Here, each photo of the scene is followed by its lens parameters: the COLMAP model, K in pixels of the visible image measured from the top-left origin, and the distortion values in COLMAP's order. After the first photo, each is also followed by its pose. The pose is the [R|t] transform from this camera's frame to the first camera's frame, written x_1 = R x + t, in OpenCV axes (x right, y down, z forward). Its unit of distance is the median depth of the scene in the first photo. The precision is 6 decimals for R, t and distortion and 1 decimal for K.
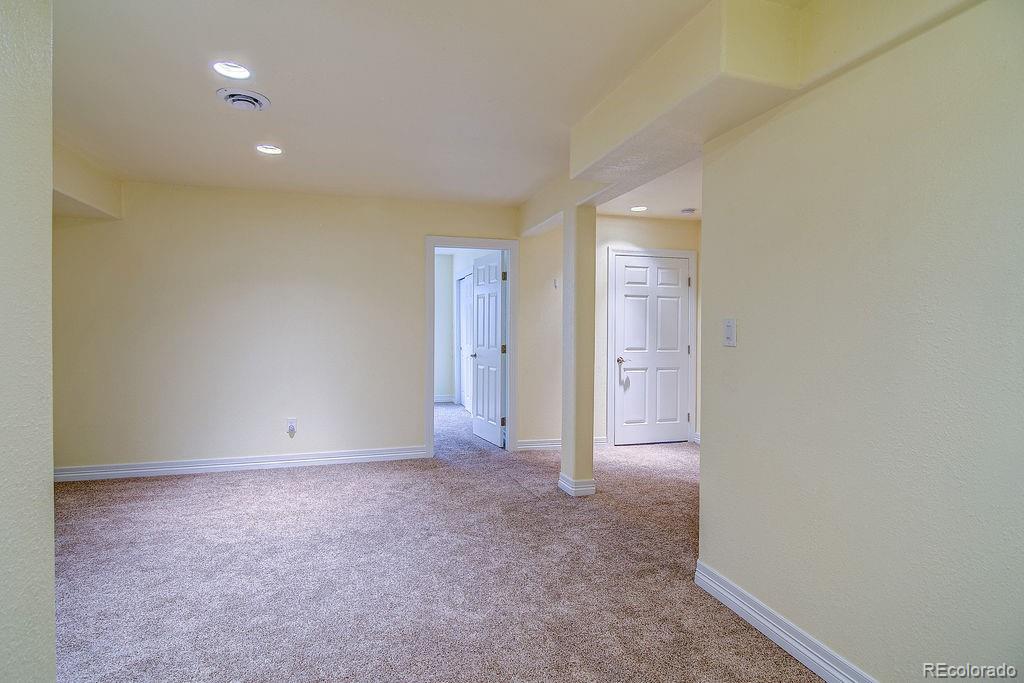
lens RADIAL K [[516.9, 0, 506.5], [0, 516.9, 335.1], [0, 0, 1]] dist [0.004236, -0.004604]
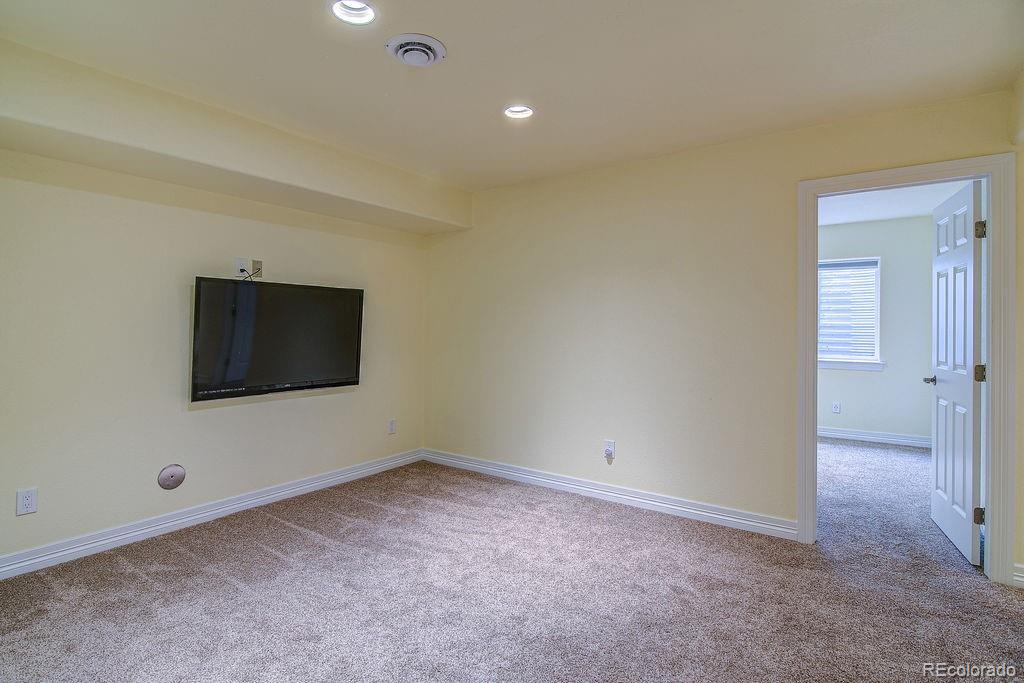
lens RADIAL K [[516.9, 0, 509.8], [0, 516.9, 324.9], [0, 0, 1]] dist [0.004236, -0.004604]
pose [[0.608634, -0.002549, -0.793447, 0.133624], [-0.014750, 0.999786, -0.014526, -0.006908], [0.793314, 0.020544, 0.608466, 0.368910]]
